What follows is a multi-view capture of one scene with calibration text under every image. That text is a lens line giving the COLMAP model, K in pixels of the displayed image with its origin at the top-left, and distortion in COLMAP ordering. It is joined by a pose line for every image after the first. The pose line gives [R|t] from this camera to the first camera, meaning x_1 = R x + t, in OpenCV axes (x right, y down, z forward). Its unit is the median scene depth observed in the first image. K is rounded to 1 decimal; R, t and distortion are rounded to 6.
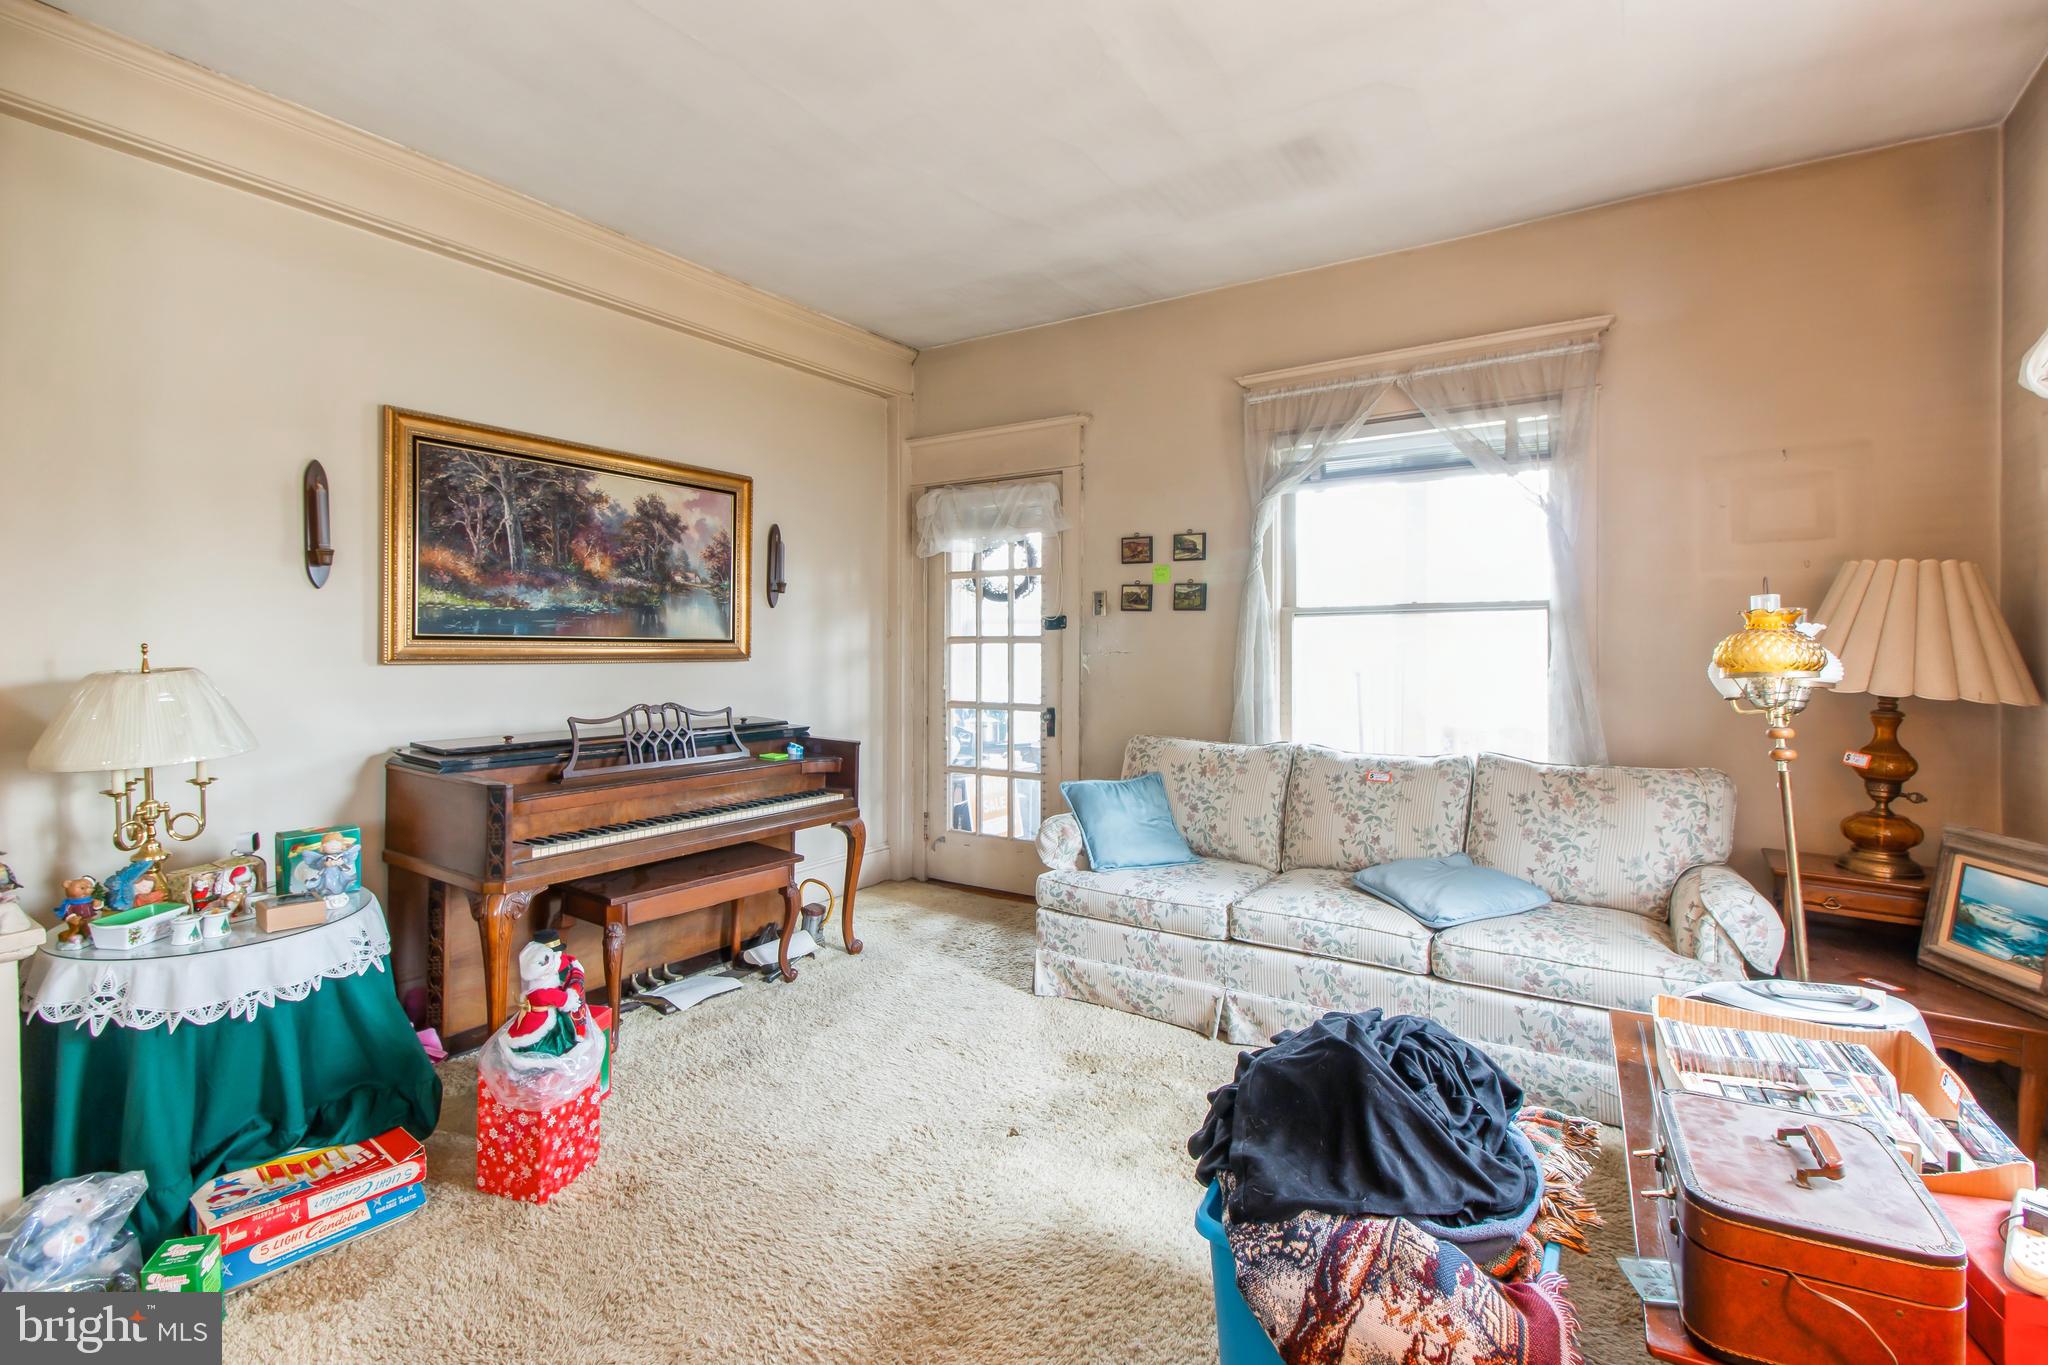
lens RADIAL K [[951.5, 0, 1017.9], [0, 951.5, 650.0], [0, 0, 1]] dist [0.025665, -0.016037]
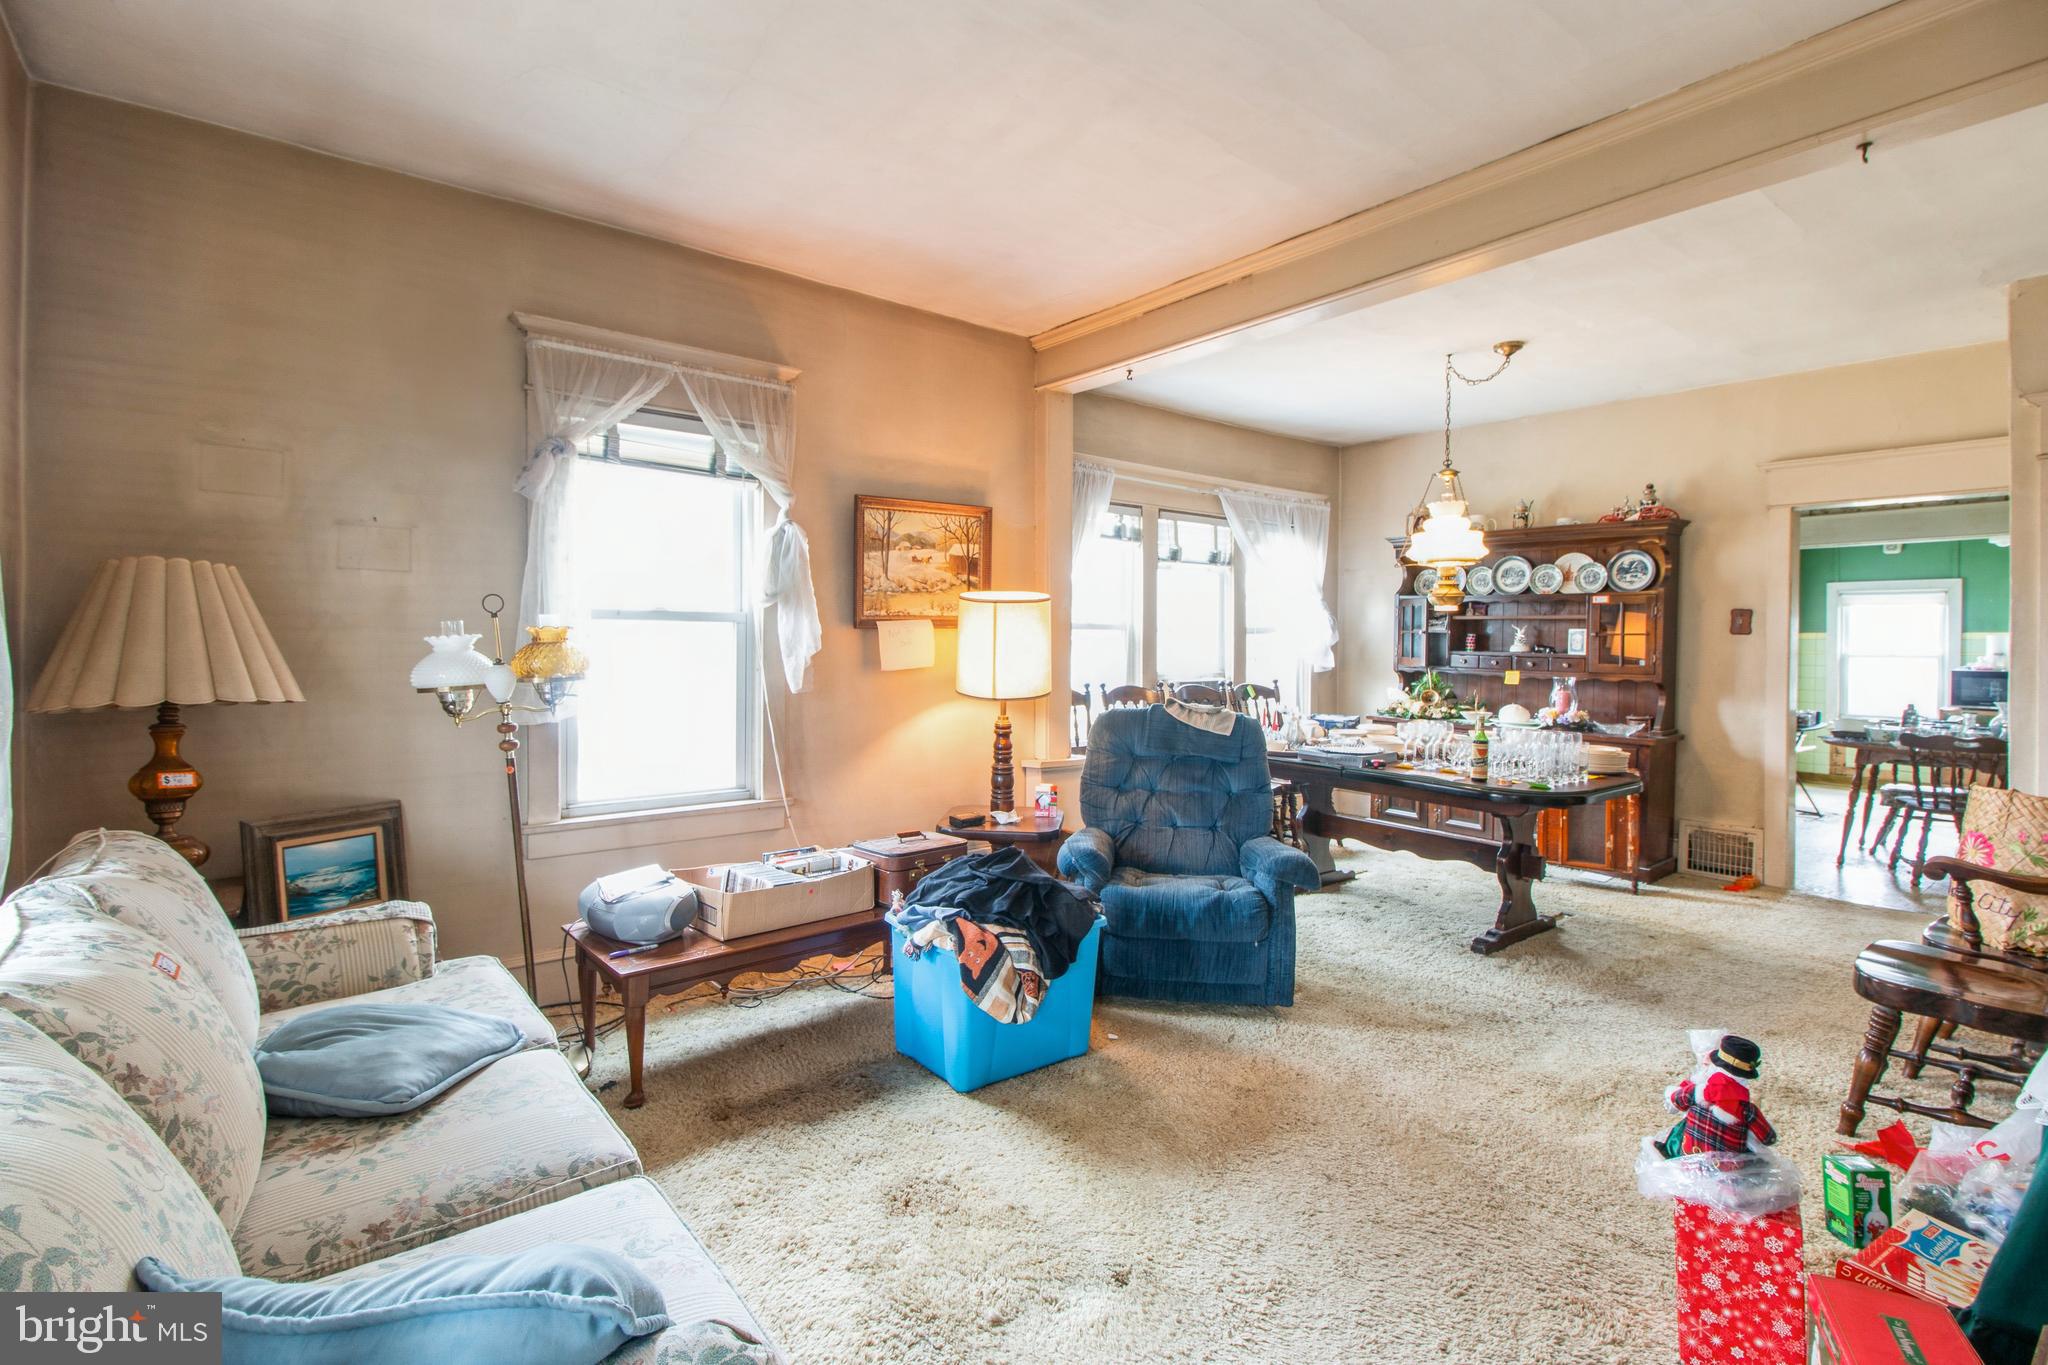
lens RADIAL K [[951.5, 0, 1017.9], [0, 951.5, 650.0], [0, 0, 1]] dist [0.025665, -0.016037]
pose [[-0.946961, -0.008808, 0.321228, -0.124930], [-0.006764, 0.999949, 0.007479, -0.015117], [-0.321278, 0.004909, -0.946972, 1.241045]]
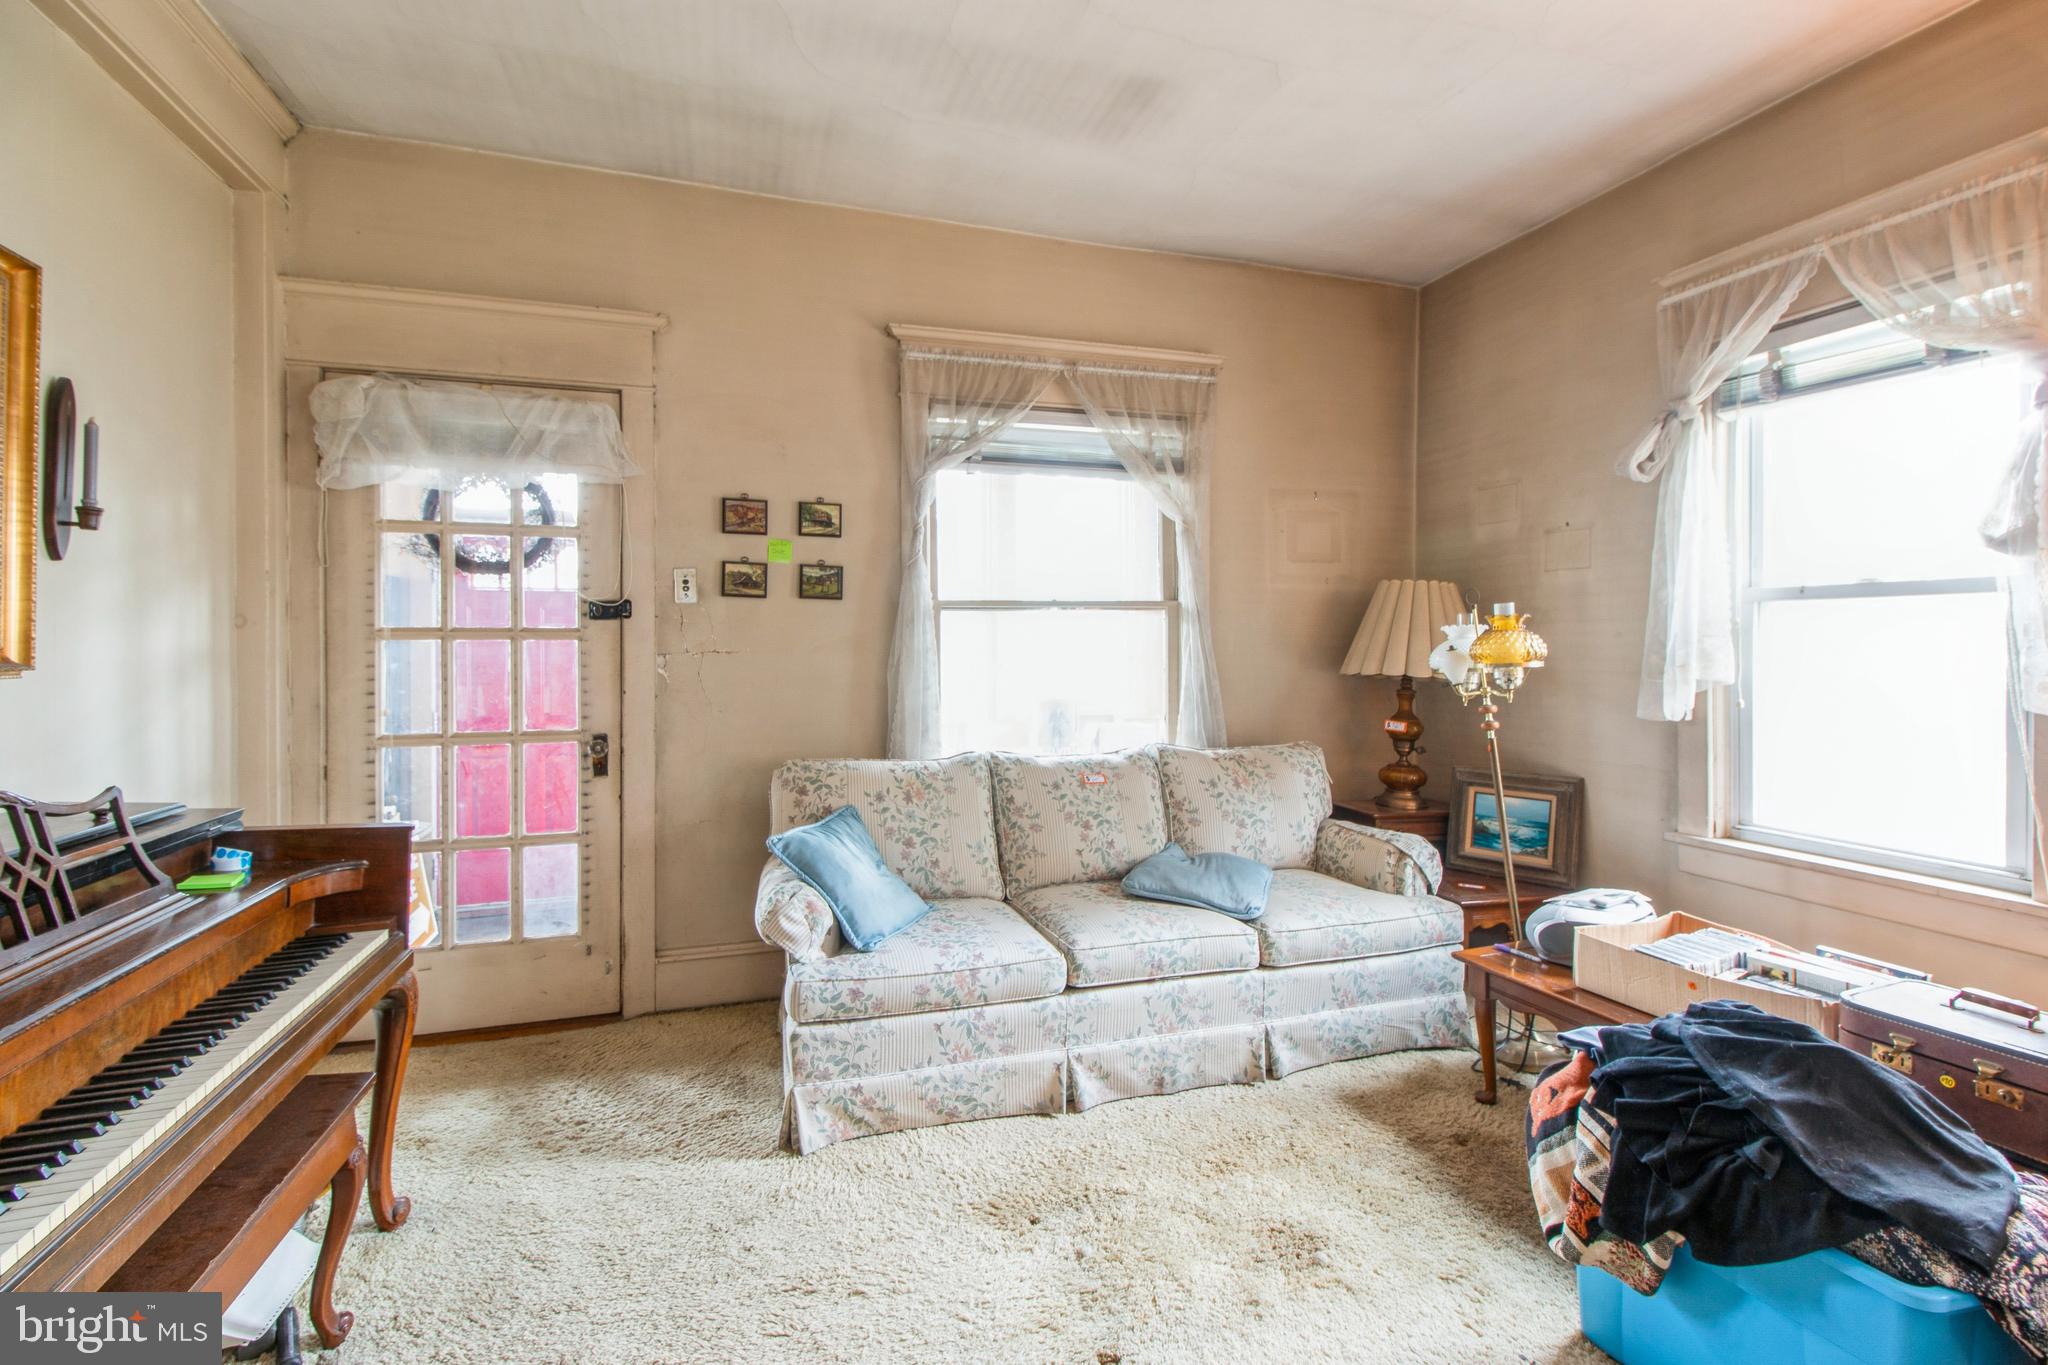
lens RADIAL K [[951.5, 0, 1017.9], [0, 951.5, 650.0], [0, 0, 1]] dist [0.025665, -0.016037]
pose [[0.628688, -0.006506, 0.777630, -0.402570], [0.003978, 0.999979, 0.005151, -0.002411], [-0.777647, -0.000145, 0.628701, 0.436906]]
